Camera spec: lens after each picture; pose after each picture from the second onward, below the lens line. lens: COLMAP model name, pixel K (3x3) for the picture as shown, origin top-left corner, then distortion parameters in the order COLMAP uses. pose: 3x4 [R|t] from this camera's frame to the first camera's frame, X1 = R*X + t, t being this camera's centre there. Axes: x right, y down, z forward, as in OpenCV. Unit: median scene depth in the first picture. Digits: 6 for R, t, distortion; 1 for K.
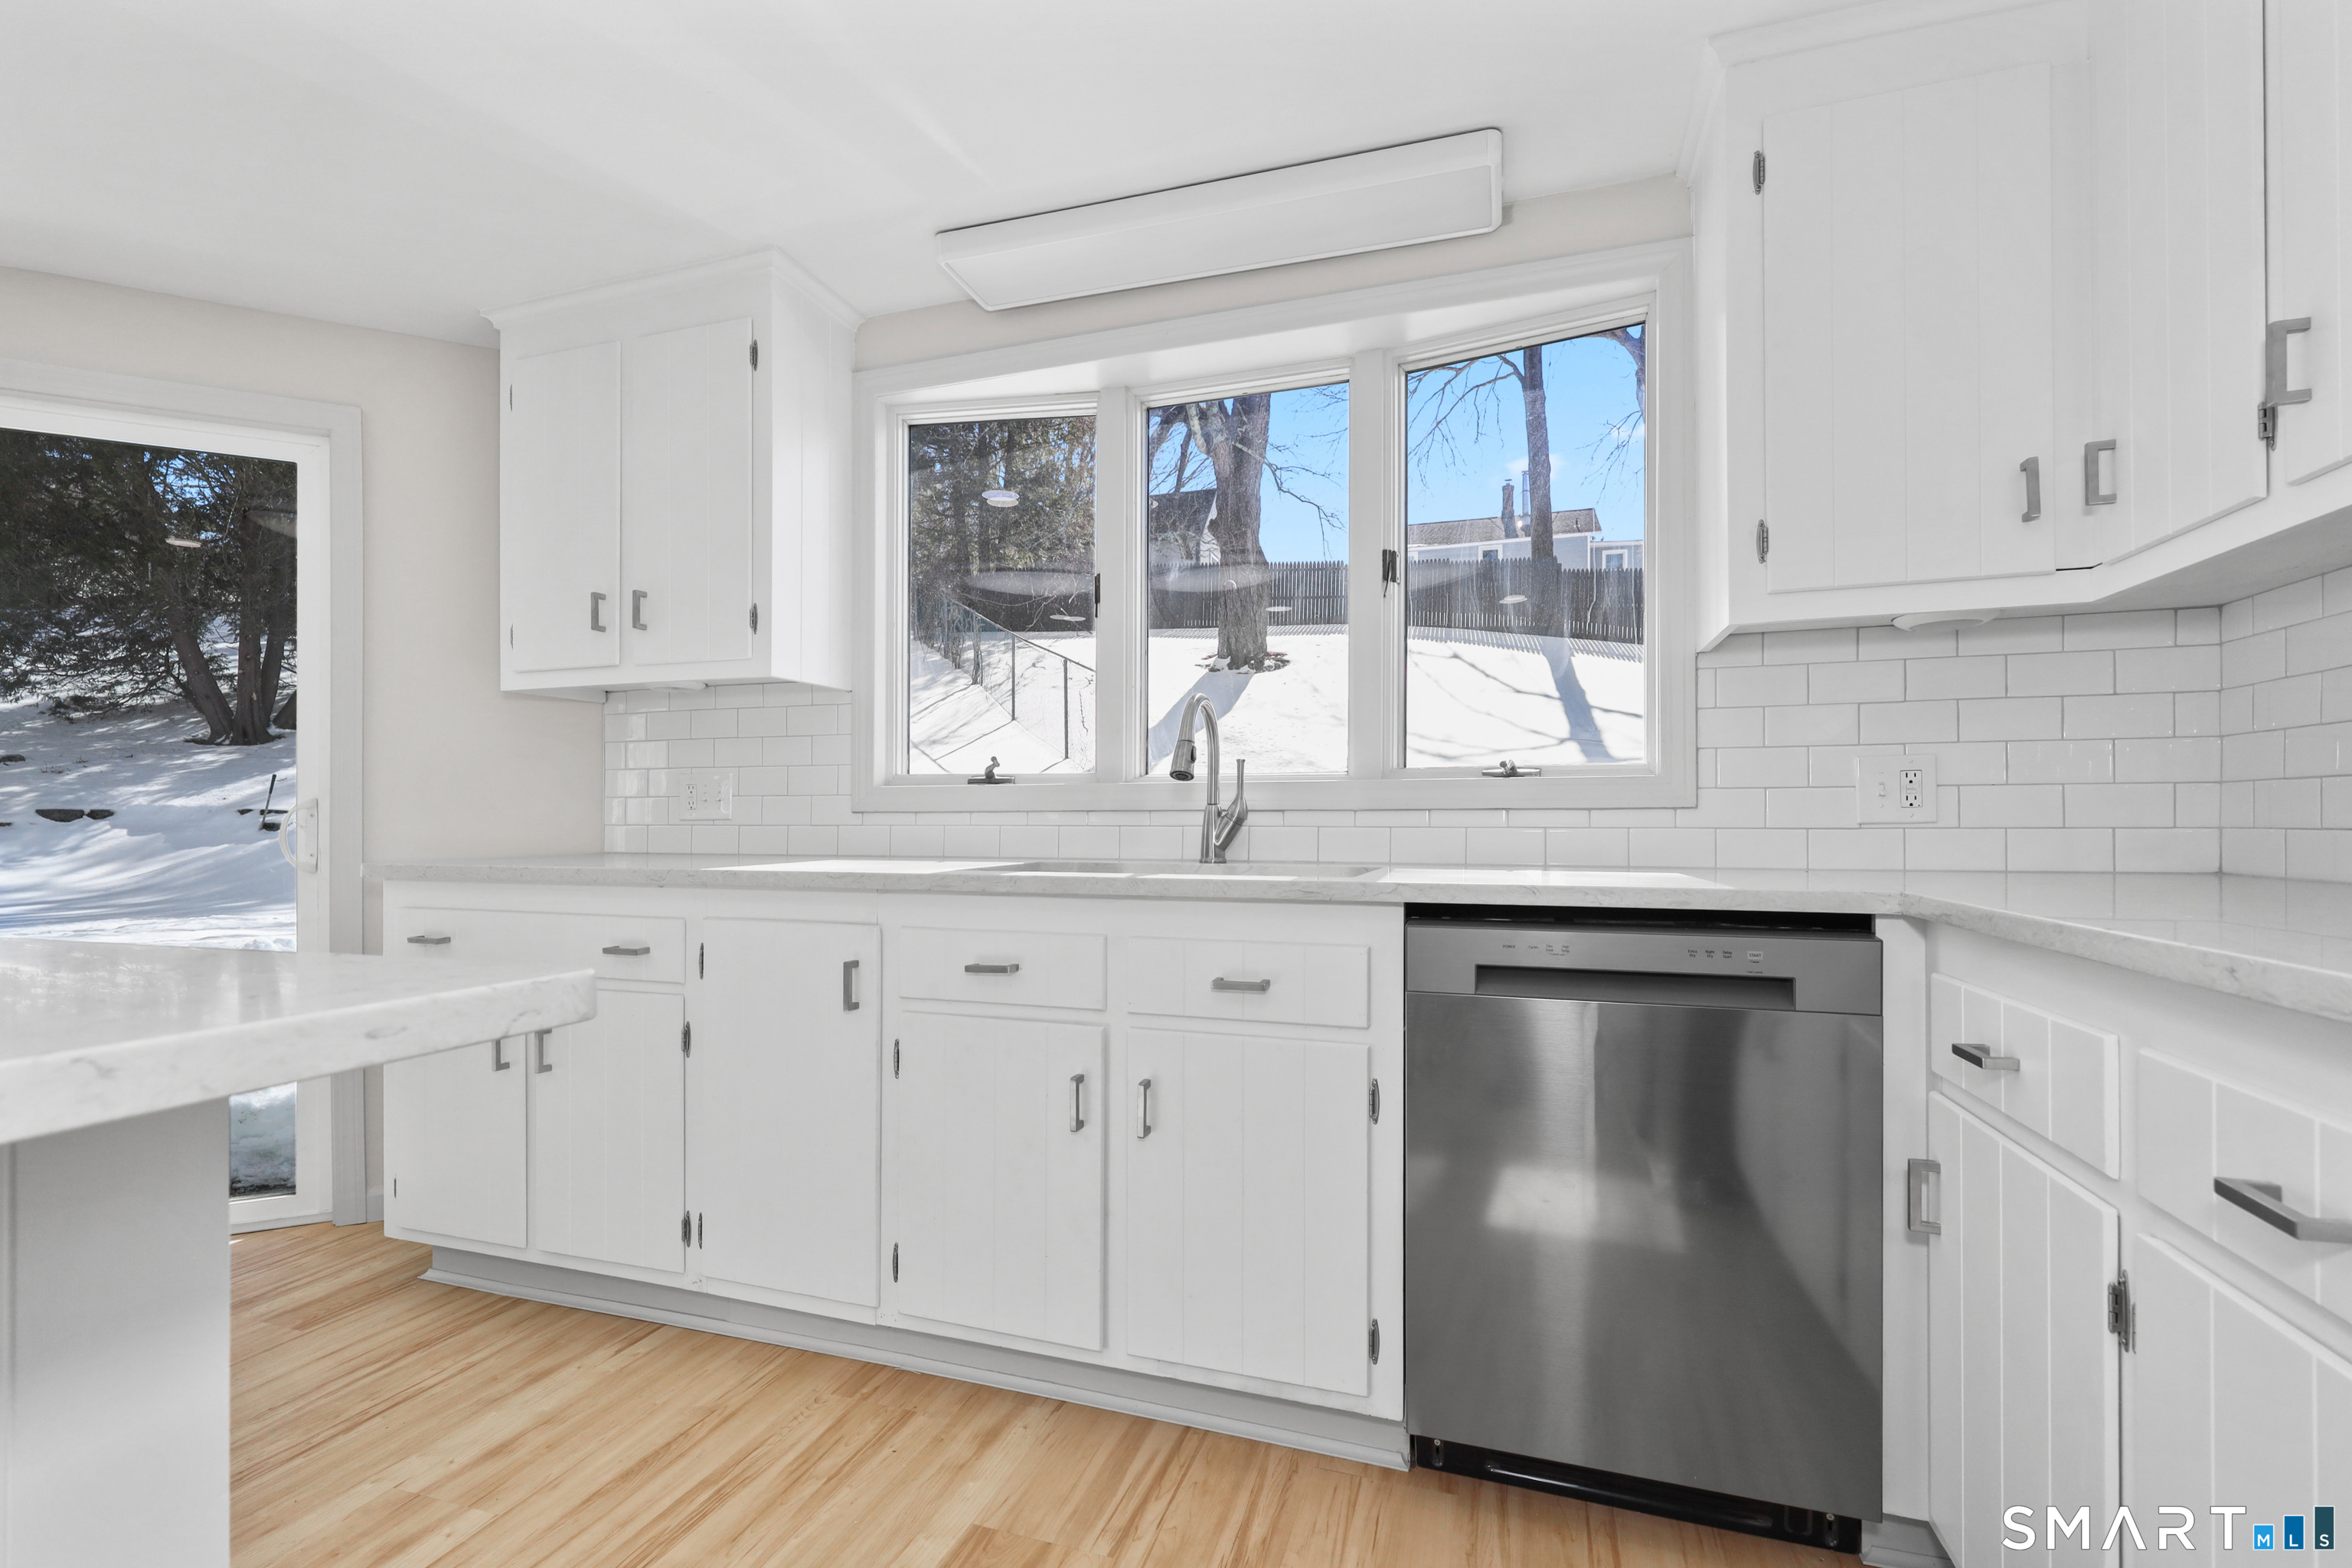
lens RADIAL K [[1069.6, 0, 1166.7], [0, 1069.6, 822.0], [0, 0, 1]] dist [-0.002106, -0.000328]
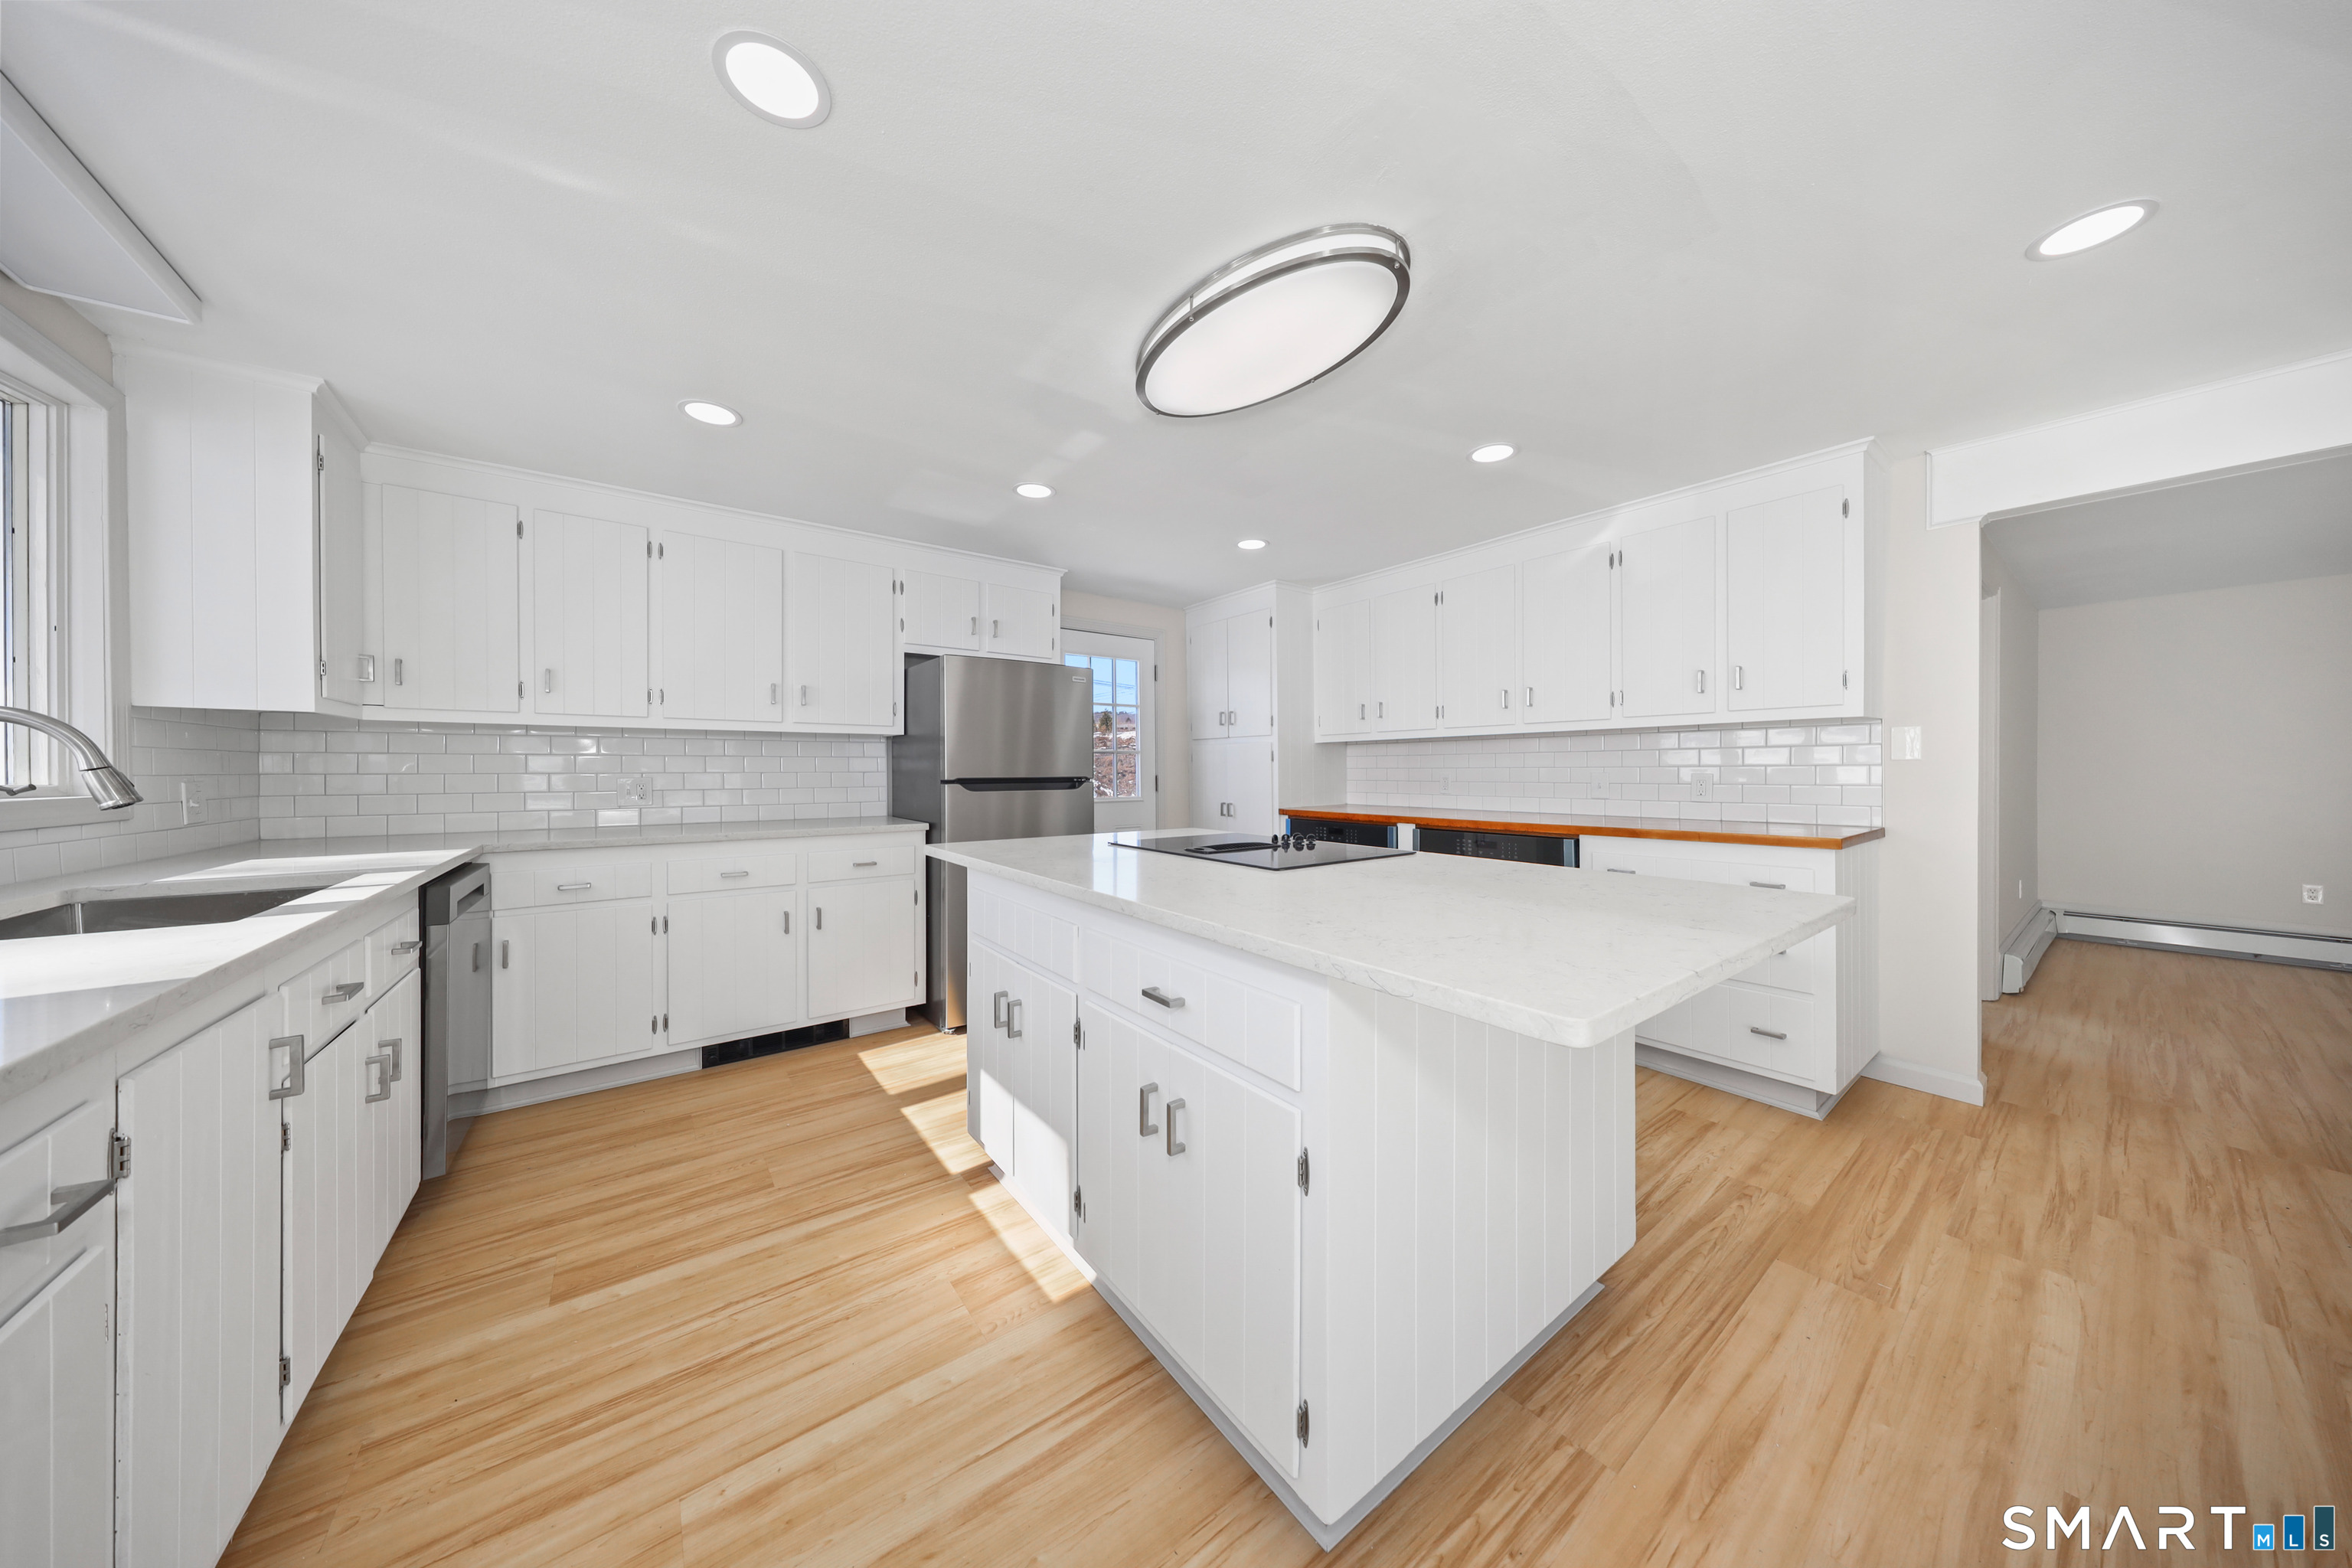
lens RADIAL K [[730.9, 0, 1172.6], [0, 730.9, 773.9], [0, 0, 1]] dist [0.001422, -0.000031]
pose [[-0.825441, 0.001130, 0.564488, -1.243681], [0.002716, 0.999994, 0.001970, -0.078172], [-0.564482, 0.003159, -0.825439, 1.129804]]
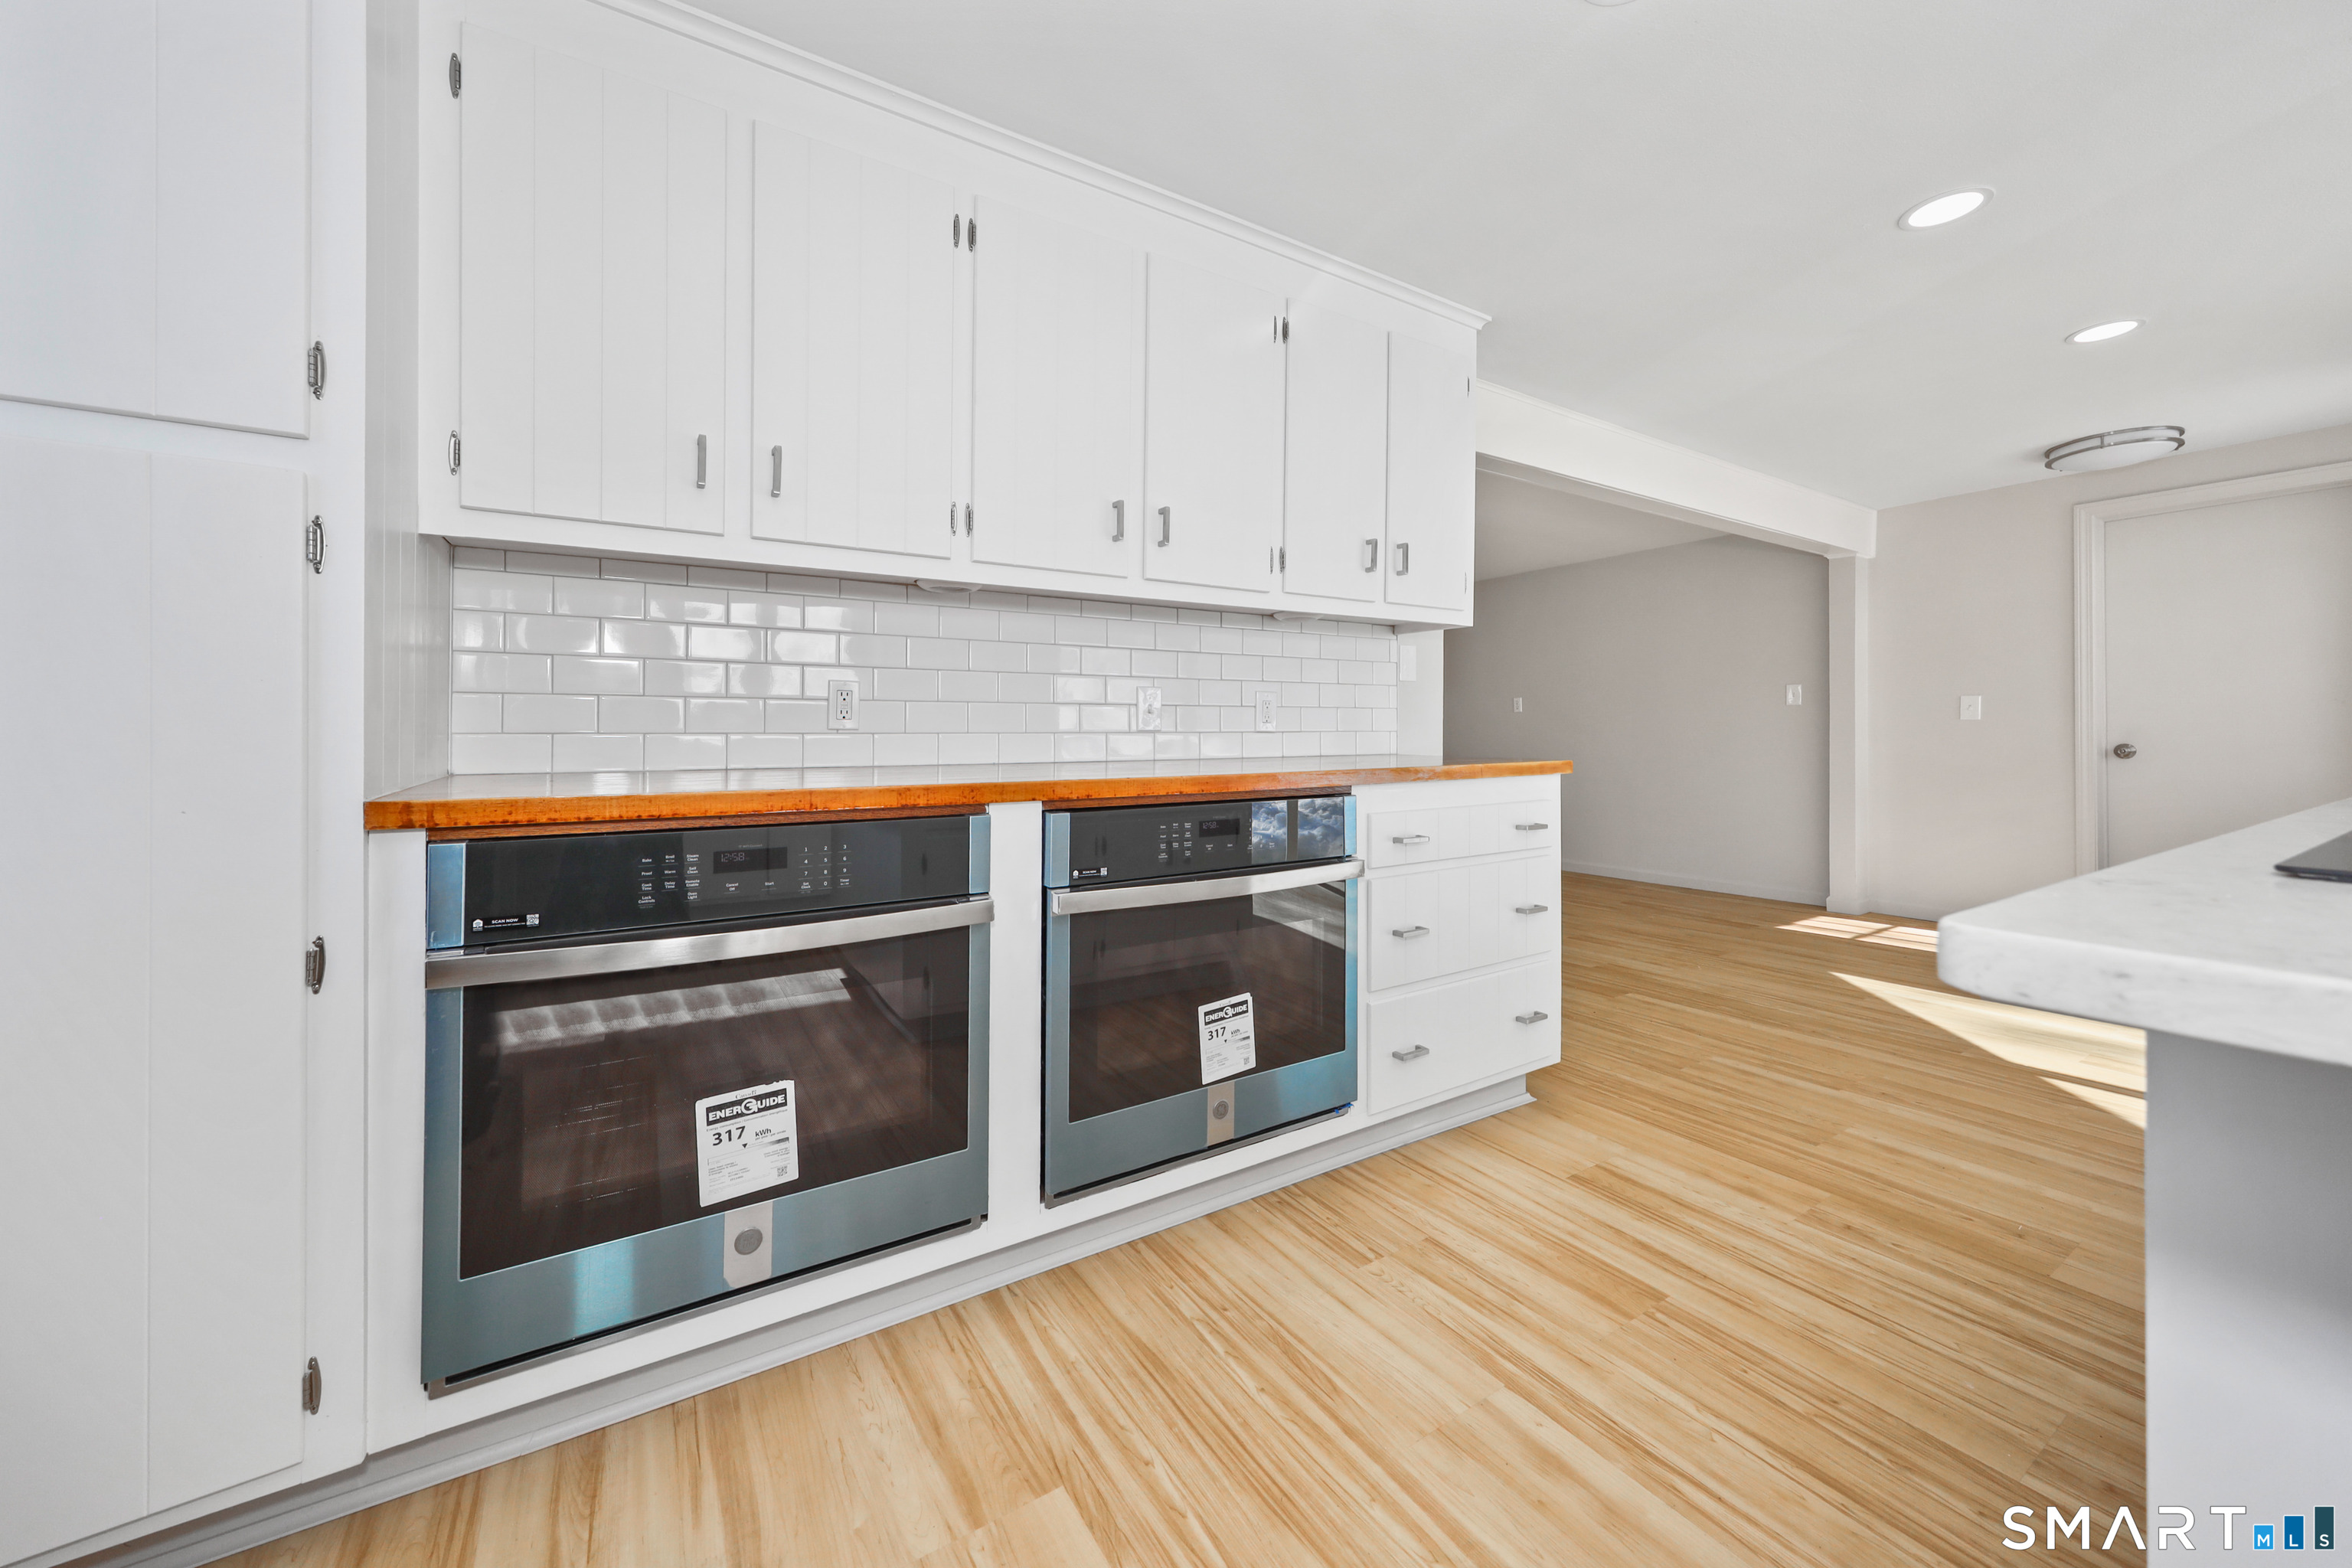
lens RADIAL K [[856.8, 0, 1153.9], [0, 856.8, 734.9], [0, 0, 1]] dist [0.000155, 0.000127]
pose [[-0.639761, 0.003111, -0.768567, -0.097212], [0.004368, 0.999990, 0.000412, -0.003382], [0.768561, -0.003093, -0.639769, -0.232482]]
